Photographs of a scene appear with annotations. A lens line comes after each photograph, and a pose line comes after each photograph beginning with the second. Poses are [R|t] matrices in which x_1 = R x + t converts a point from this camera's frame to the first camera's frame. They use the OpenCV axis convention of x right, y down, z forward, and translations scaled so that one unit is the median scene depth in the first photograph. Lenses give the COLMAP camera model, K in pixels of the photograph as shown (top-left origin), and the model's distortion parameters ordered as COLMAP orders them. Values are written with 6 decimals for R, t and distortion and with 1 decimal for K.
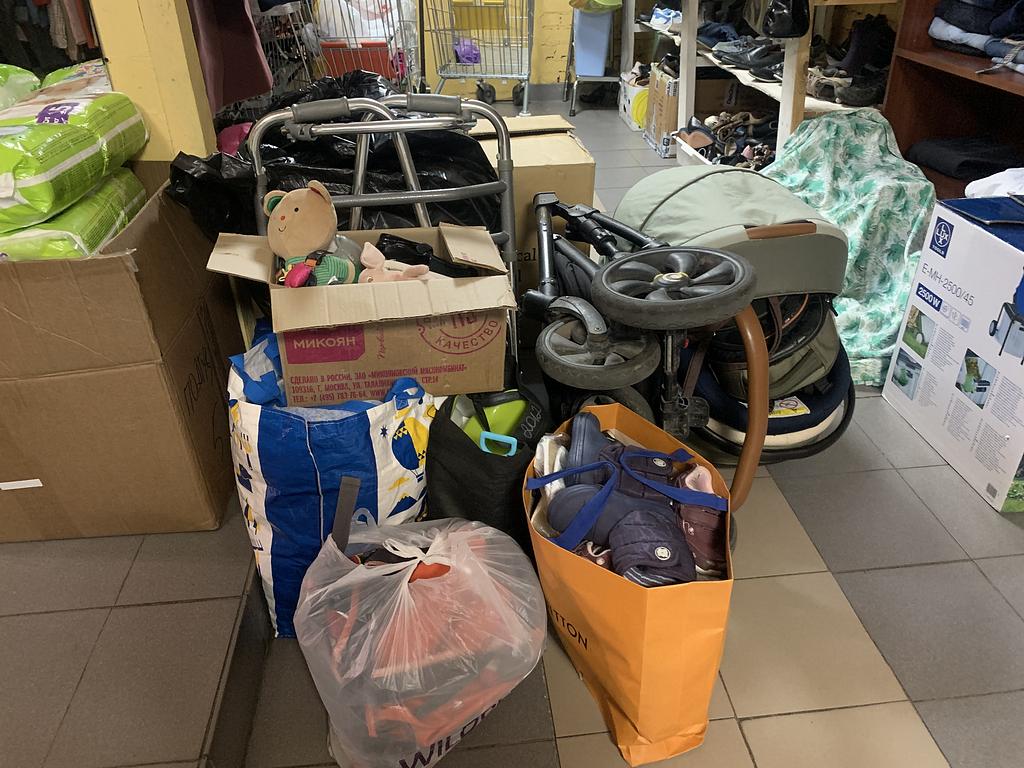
lens RADIAL K [[767.1, 0, 512.0], [0, 767.1, 384.0], [0, 0, 1]] dist [0.006516, -0.000415]
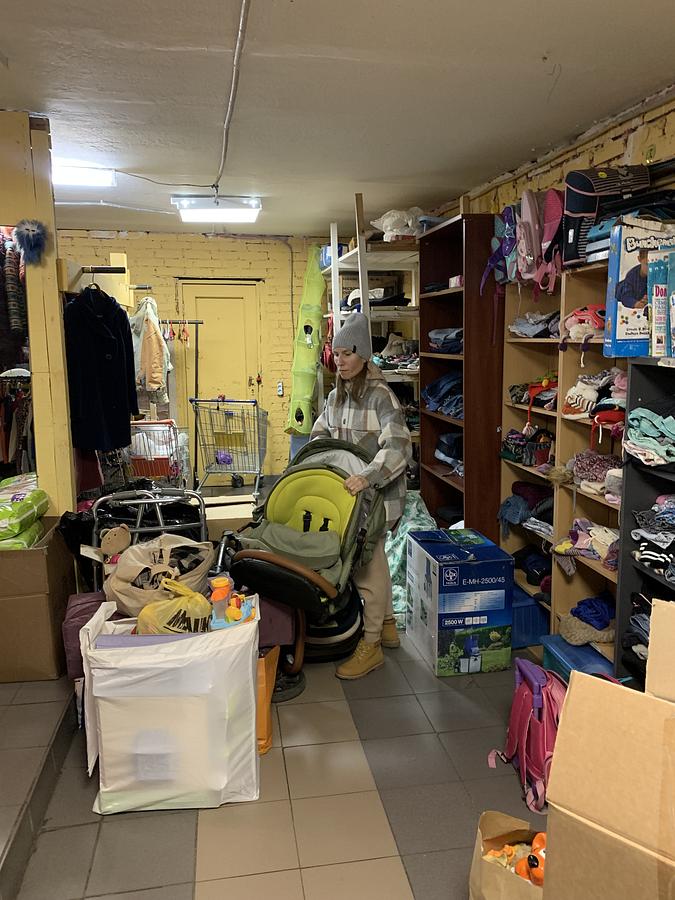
lens RADIAL K [[674.2, 0, 337.5], [0, 674.2, 450.0], [0, 0, 1]] dist [0.006516, -0.000415]
pose [[0.997927, -0.003023, 0.064280, 0.269787], [0.027789, 0.921202, -0.388091, 0.338358], [-0.058042, 0.389073, 0.919376, -0.996589]]
